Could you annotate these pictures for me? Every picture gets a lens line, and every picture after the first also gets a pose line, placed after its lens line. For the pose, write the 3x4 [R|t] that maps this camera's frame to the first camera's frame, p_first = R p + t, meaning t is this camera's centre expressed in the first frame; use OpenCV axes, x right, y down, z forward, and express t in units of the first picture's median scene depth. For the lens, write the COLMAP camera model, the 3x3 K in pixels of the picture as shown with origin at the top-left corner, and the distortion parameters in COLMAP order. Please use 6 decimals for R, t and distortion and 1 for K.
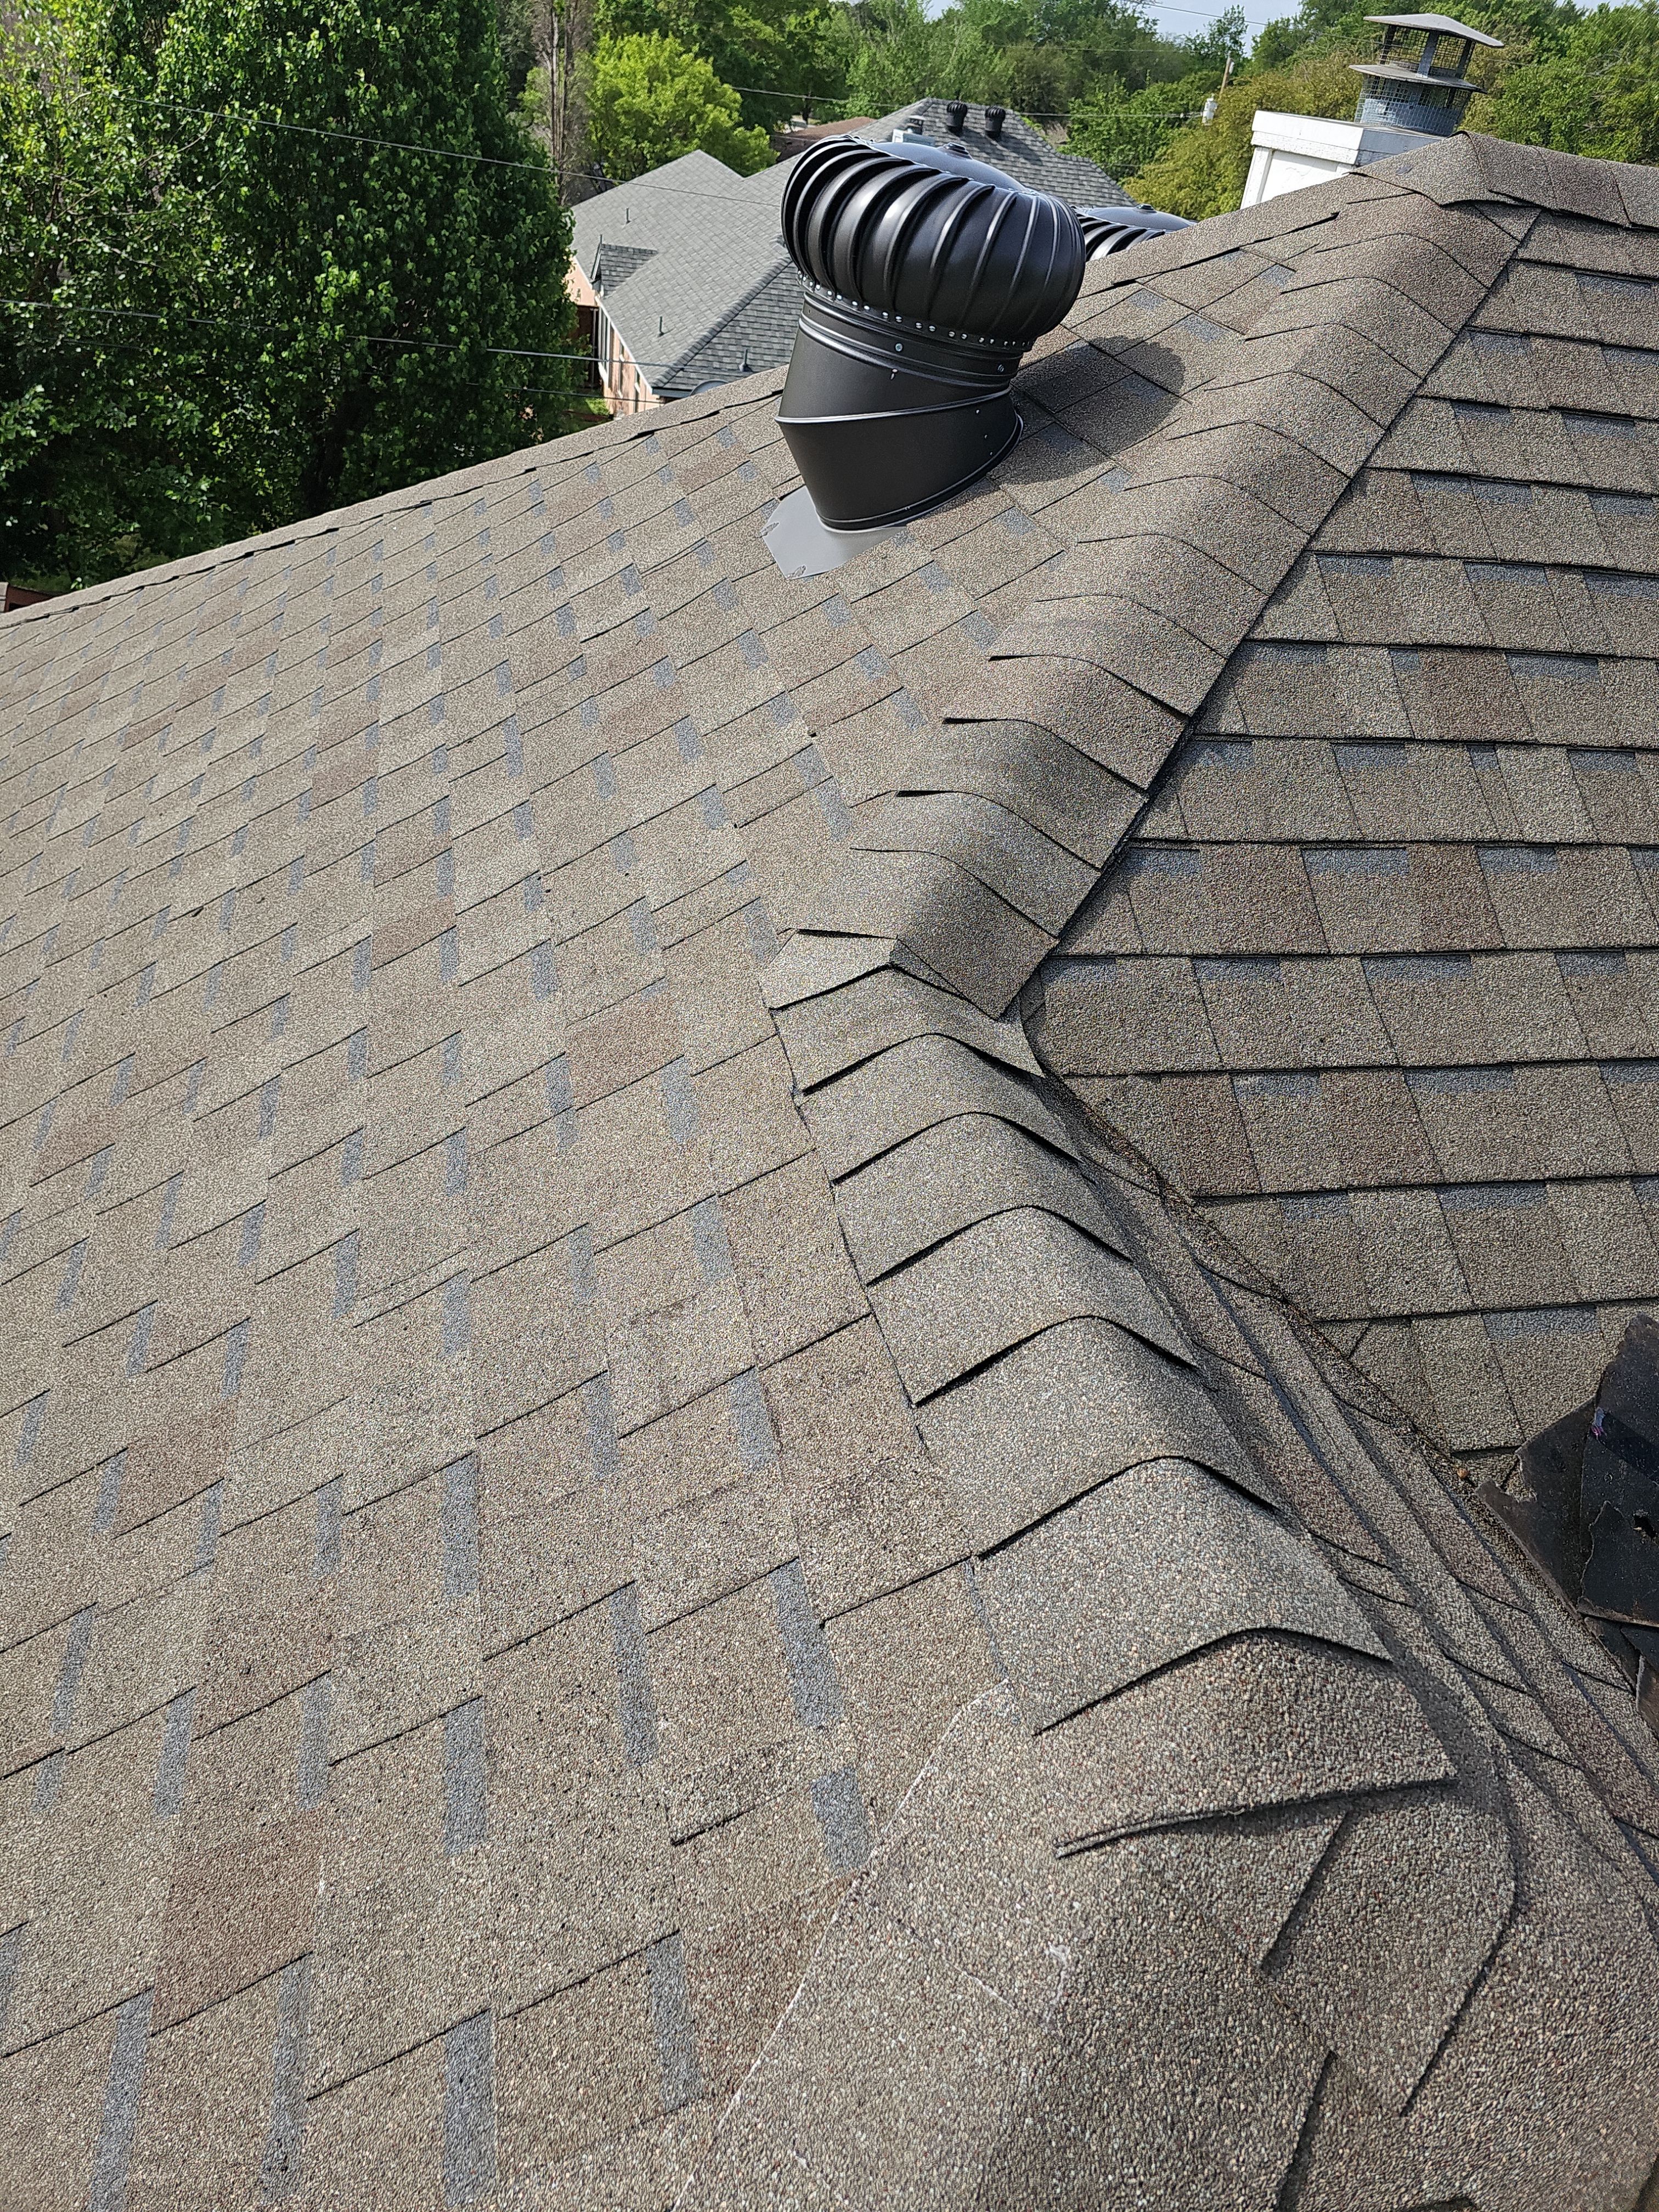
lens RADIAL K [[1433.0, 0, 812.9], [0, 1433.0, 1086.3], [0, 0, 1]] dist [0.040342, -0.032935]
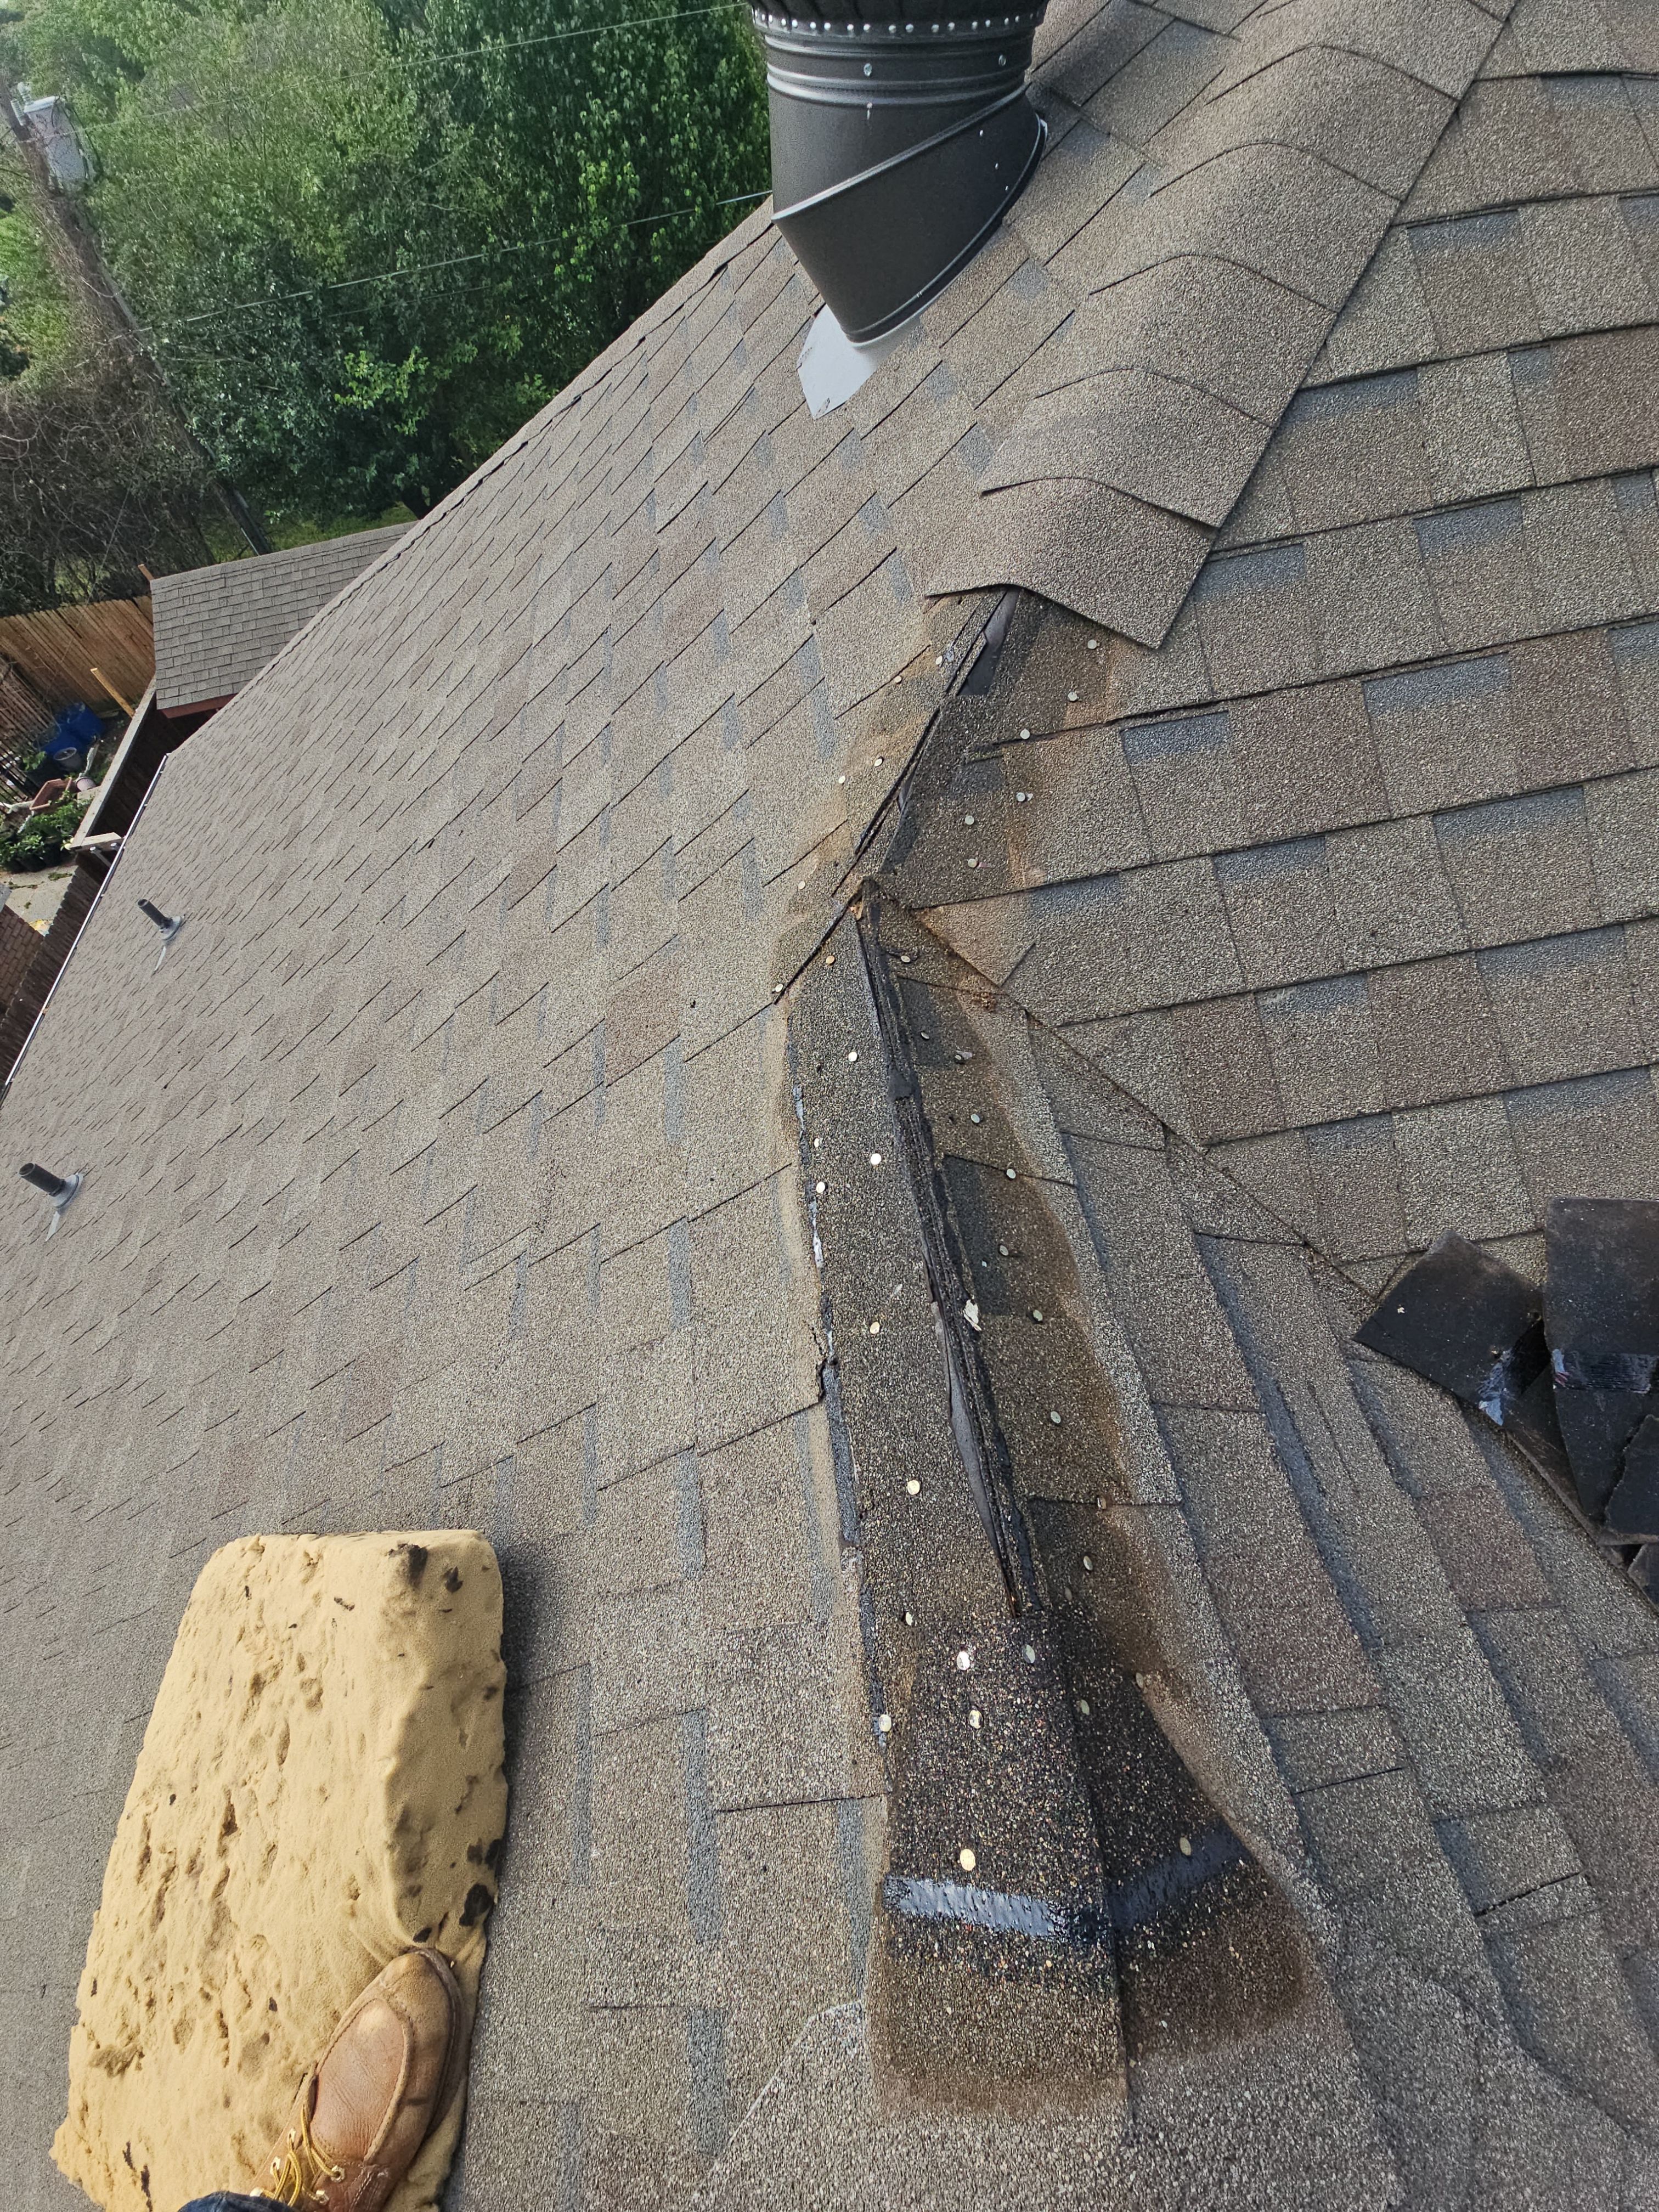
lens RADIAL K [[883.8, 0, 835.2], [0, 883.8, 1119.8], [0, 0, 1]] dist [0.002159, -0.003689]
pose [[0.964960, -0.065458, -0.254101, 0.117858], [0.152052, 0.928716, 0.338181, -0.110536], [0.213851, -0.364967, 0.906127, 0.283935]]
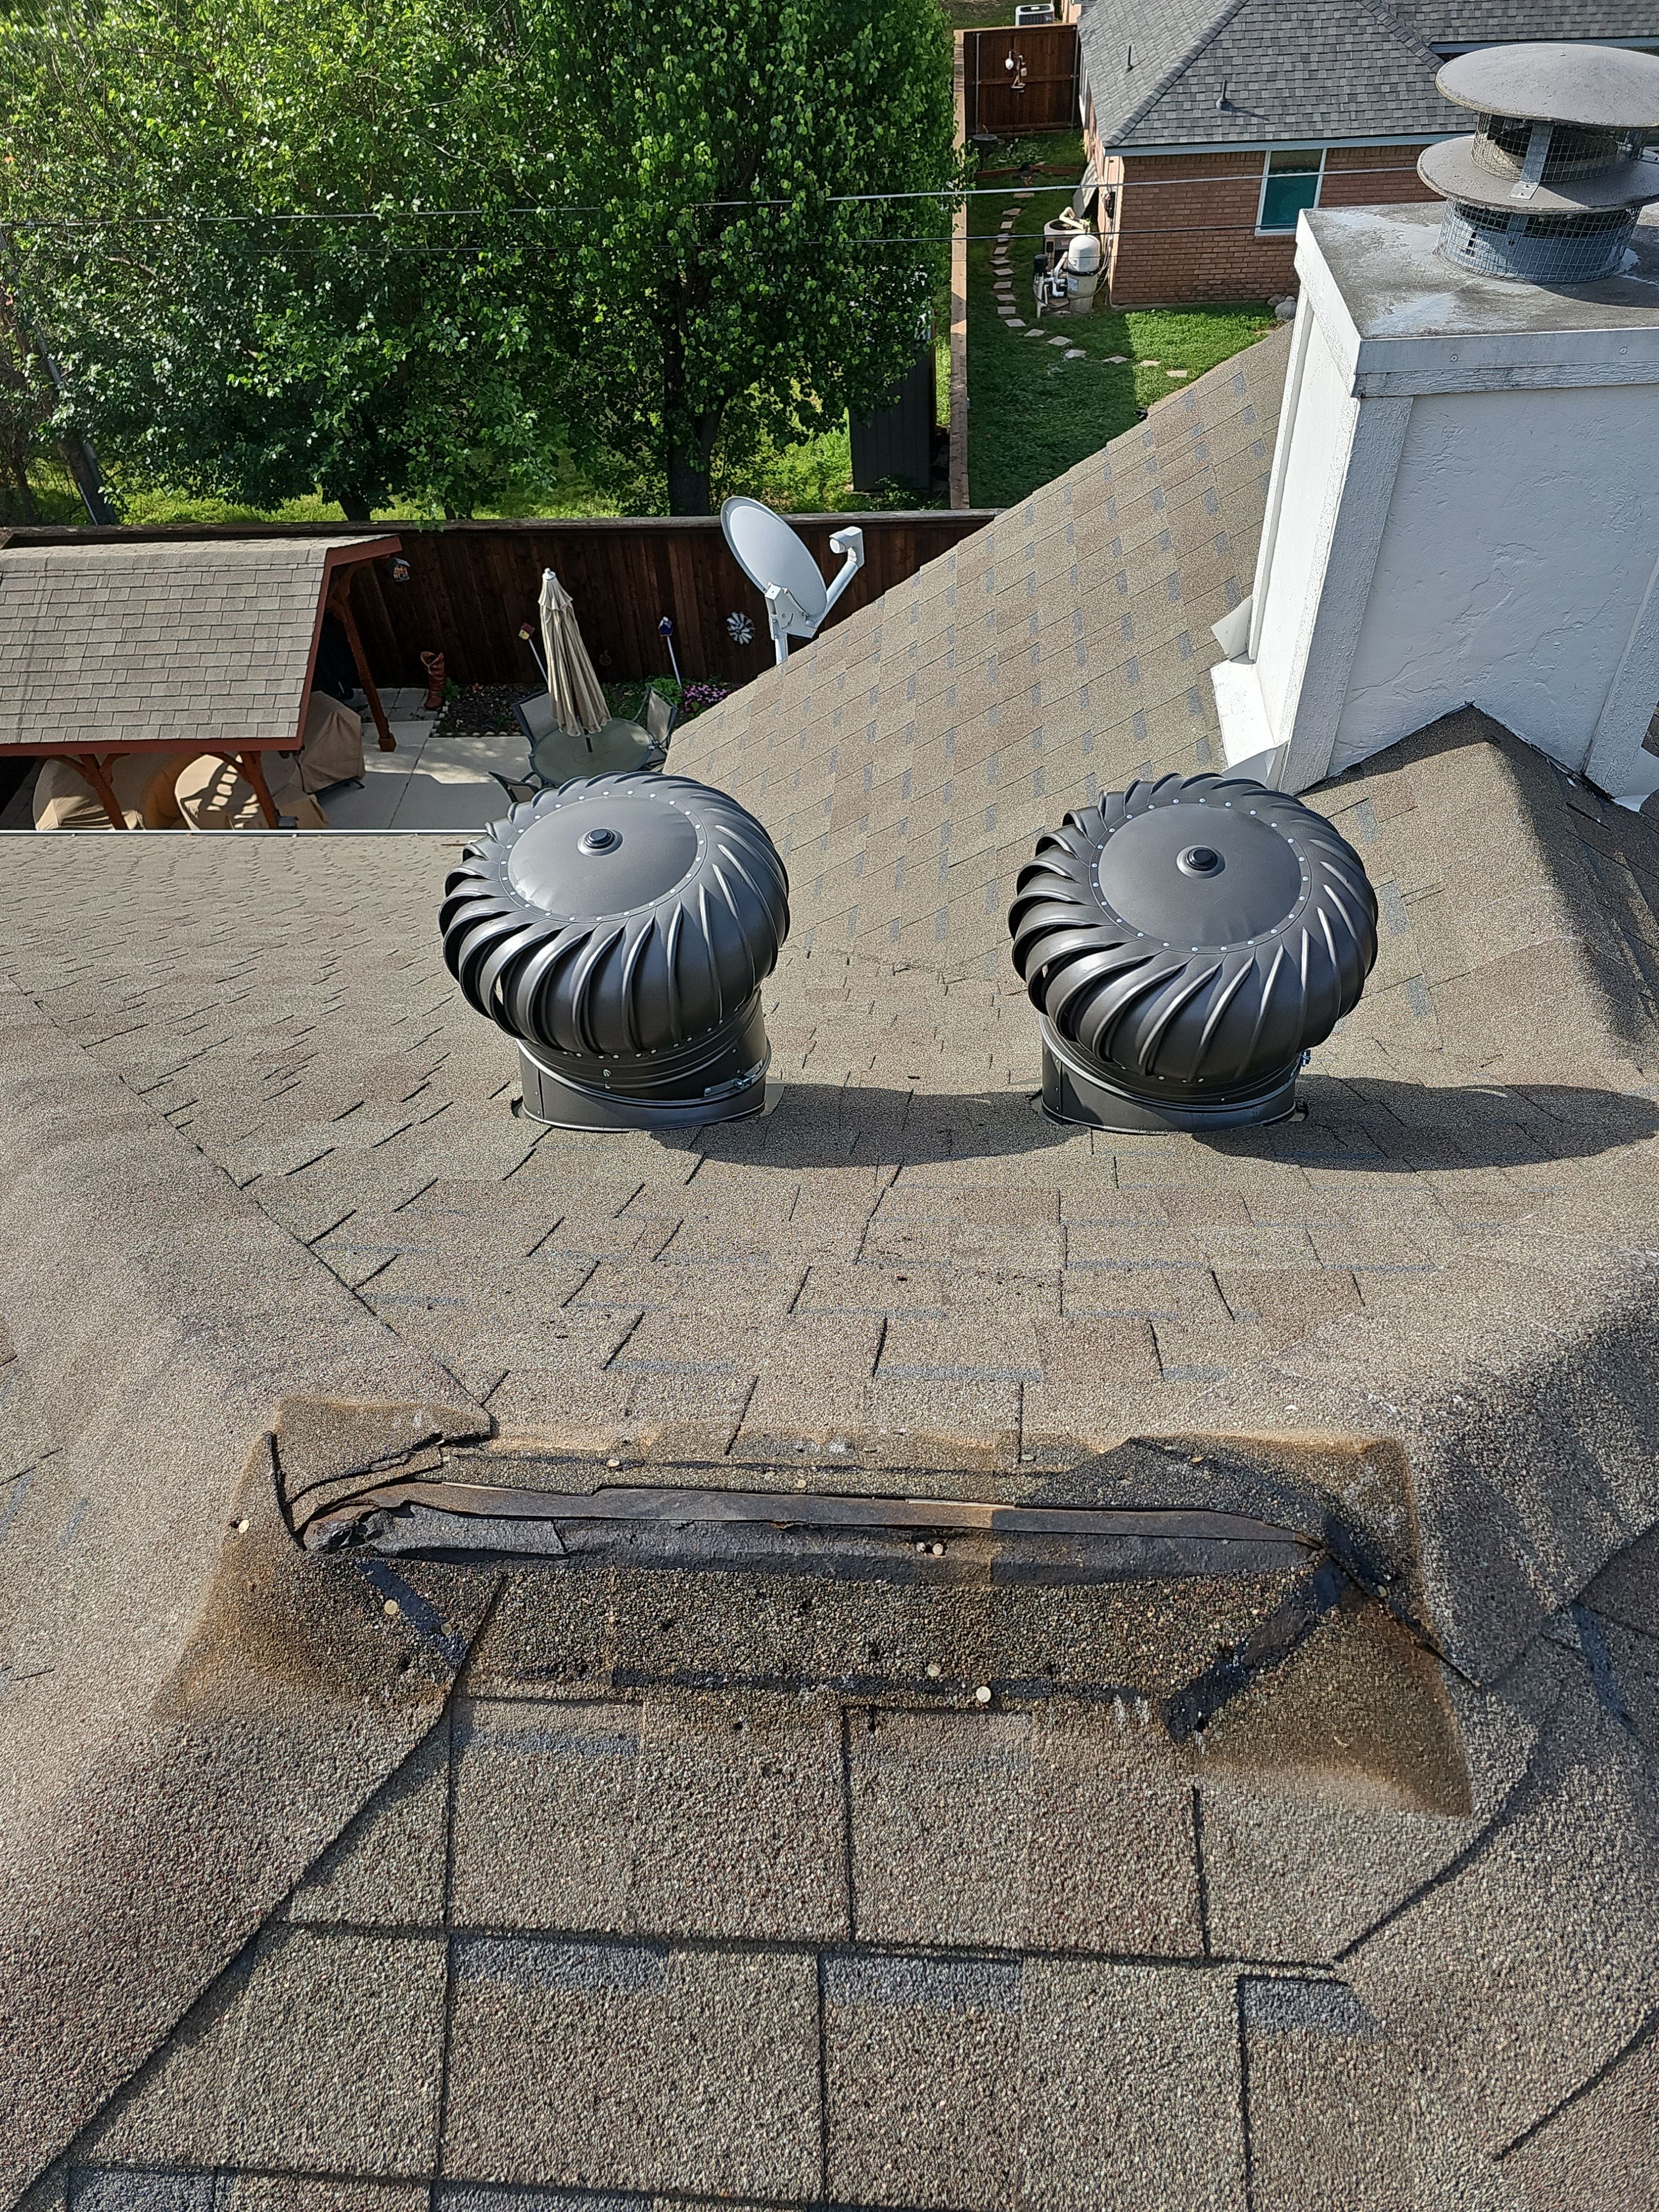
lens RADIAL K [[1439.1, 0, 841.1], [0, 1439.1, 1125.5], [0, 0, 1]] dist [0.048432, -0.035010]
pose [[0.944355, 0.086336, -0.317395, 0.757335], [-0.028081, 0.982576, 0.183727, -0.886258], [0.327727, -0.164591, 0.930325, 0.705251]]
